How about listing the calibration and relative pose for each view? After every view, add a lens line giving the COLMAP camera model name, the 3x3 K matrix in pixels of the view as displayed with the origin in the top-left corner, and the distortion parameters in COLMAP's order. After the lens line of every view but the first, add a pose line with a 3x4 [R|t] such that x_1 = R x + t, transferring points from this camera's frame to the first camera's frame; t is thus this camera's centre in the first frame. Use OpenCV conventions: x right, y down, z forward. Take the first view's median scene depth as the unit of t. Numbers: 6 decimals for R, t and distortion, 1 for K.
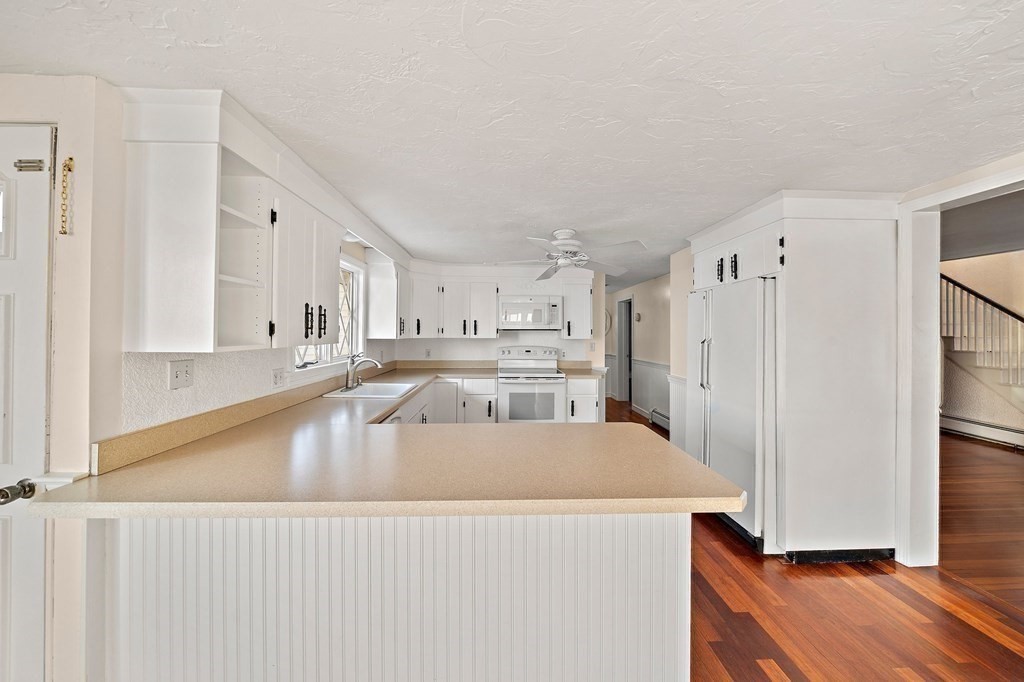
lens RADIAL K [[360.2, 0, 510.4], [0, 360.2, 333.6], [0, 0, 1]] dist [-0.001527, -0.000156]
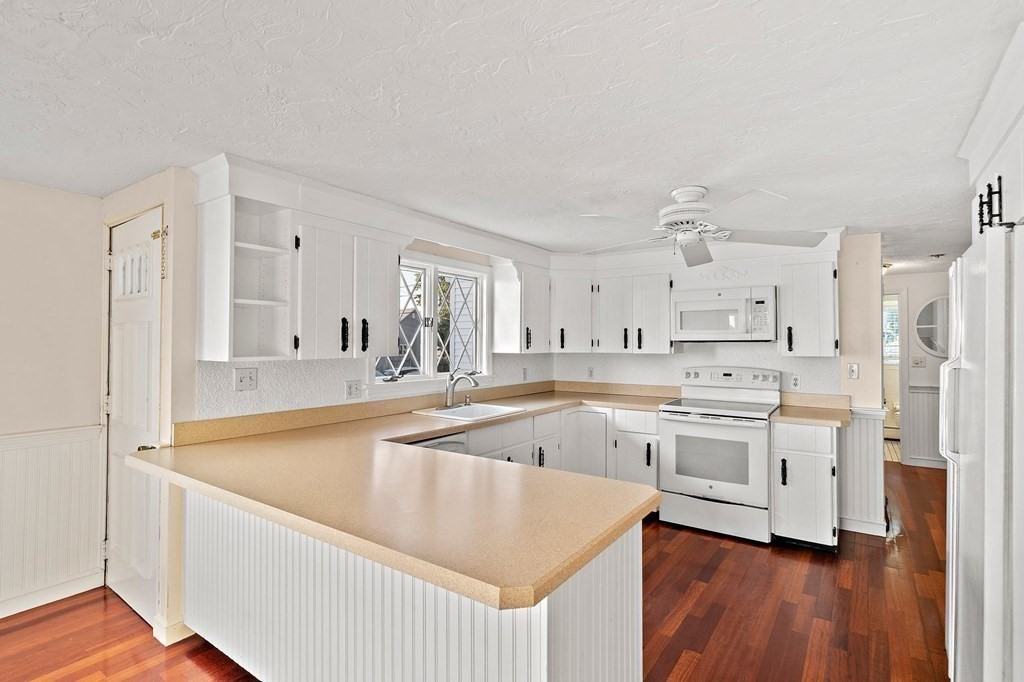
lens RADIAL K [[499.4, 0, 513.1], [0, 499.4, 341.4], [0, 0, 1]] dist [0.011573, -0.000125]
pose [[0.797995, -0.006308, -0.602631, 0.320060], [-0.000766, 0.999934, -0.011481, 0.000261], [0.602663, 0.009623, 0.797937, 0.064102]]
